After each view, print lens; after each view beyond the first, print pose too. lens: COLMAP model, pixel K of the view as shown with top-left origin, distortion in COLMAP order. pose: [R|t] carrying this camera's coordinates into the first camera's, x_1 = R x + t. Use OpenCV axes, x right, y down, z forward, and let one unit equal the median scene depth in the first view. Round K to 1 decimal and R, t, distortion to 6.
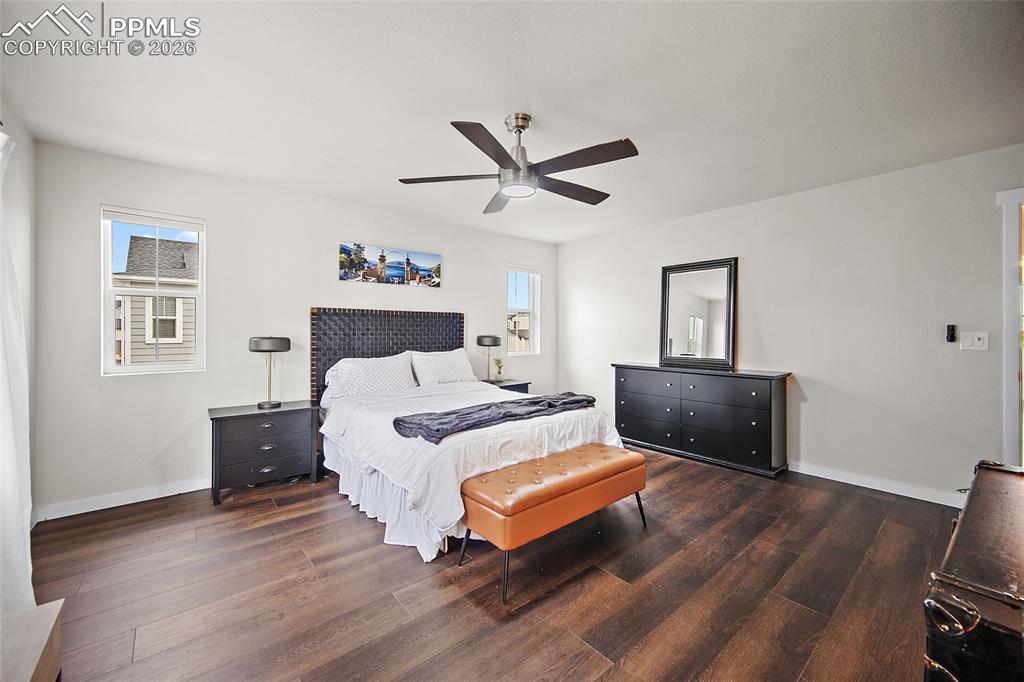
lens RADIAL K [[406.0, 0, 507.2], [0, 406.0, 334.1], [0, 0, 1]] dist [0.001229, -0.000059]
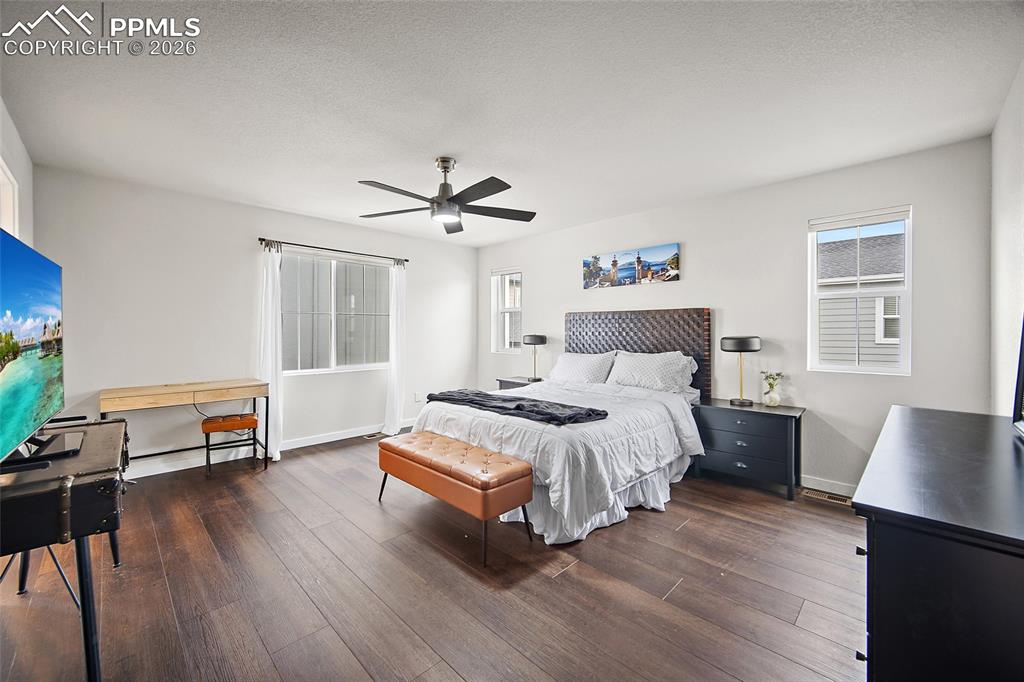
lens RADIAL K [[406.0, 0, 506.8], [0, 406.0, 335.6], [0, 0, 1]] dist [0.001229, -0.000059]
pose [[0.078358, 0.011383, -0.996860, 0.734839], [-0.006940, 0.999917, 0.010873, -0.003791], [0.996901, 0.006066, 0.078430, 0.619302]]
